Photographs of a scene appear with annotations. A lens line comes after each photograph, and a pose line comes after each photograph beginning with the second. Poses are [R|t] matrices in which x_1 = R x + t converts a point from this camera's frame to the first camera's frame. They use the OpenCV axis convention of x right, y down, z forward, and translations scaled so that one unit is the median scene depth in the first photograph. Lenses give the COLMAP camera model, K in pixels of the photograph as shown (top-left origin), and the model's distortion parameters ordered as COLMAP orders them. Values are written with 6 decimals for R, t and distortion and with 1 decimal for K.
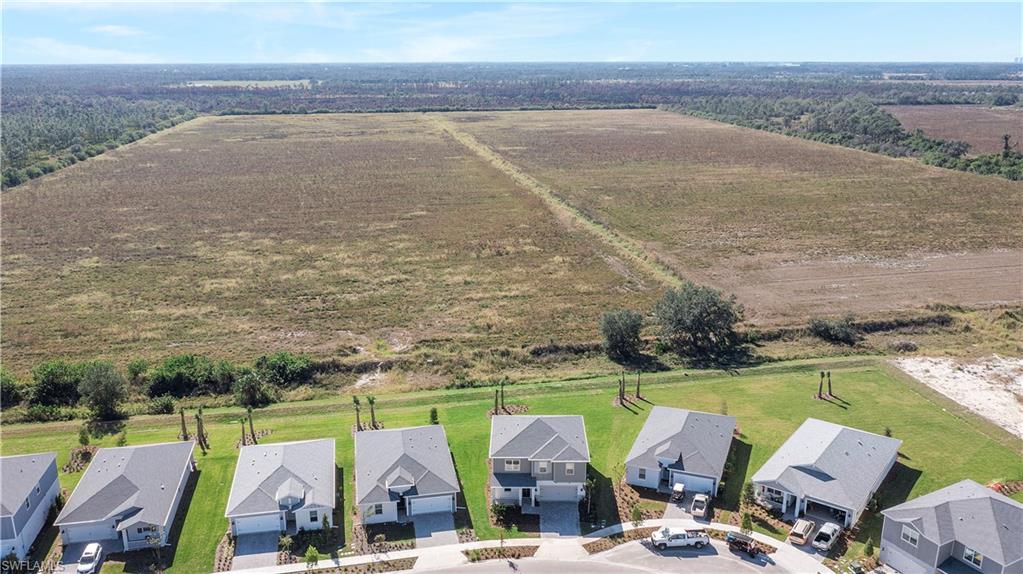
lens RADIAL K [[813.2, 0, 515.0], [0, 813.2, 287.4], [0, 0, 1]] dist [-0.022719, 0.010079]
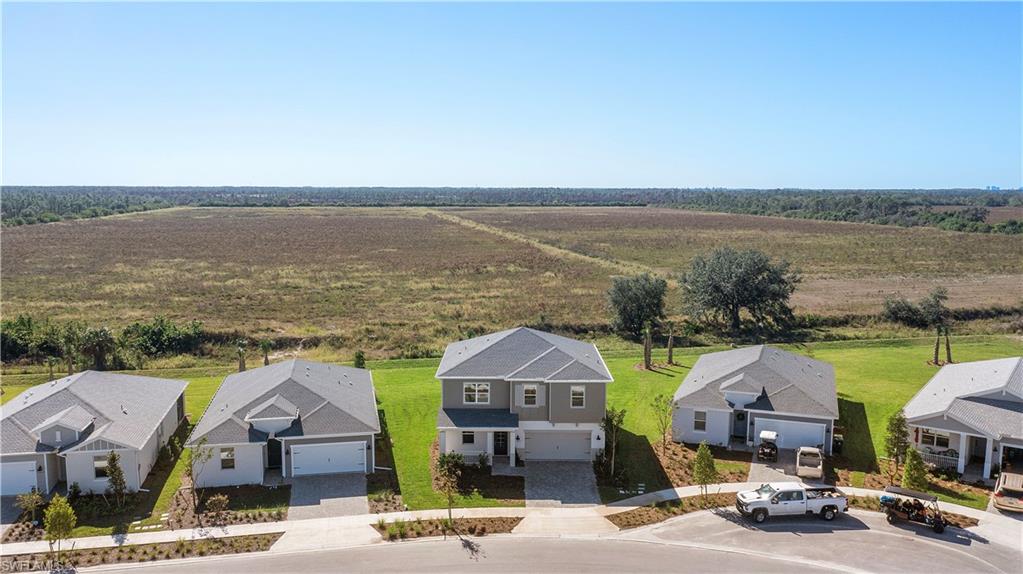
lens RADIAL K [[813.2, 0, 515.0], [0, 813.2, 287.4], [0, 0, 1]] dist [-0.022719, 0.010079]
pose [[0.999888, 0.004966, 0.014127, 0.010866], [-0.002792, 0.988695, -0.149916, 0.163110], [-0.014712, 0.149860, 0.988598, 0.300862]]
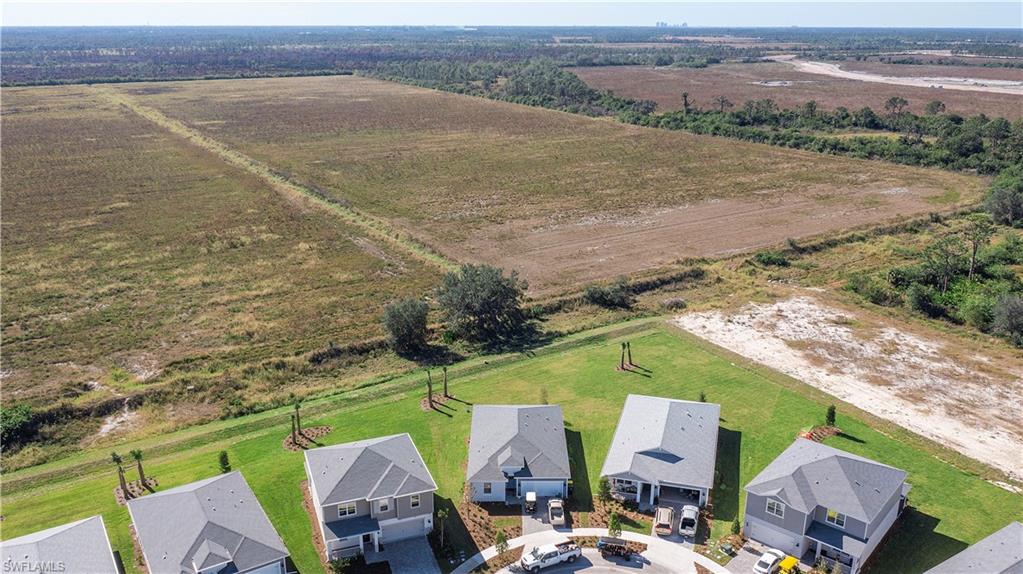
lens RADIAL K [[813.2, 0, 515.0], [0, 813.2, 287.4], [0, 0, 1]] dist [-0.022719, 0.010079]
pose [[0.930865, -0.108032, 0.349027, -0.077963], [0.093740, 0.993927, 0.057638, -0.030708], [-0.353134, -0.020935, 0.935339, 0.108641]]
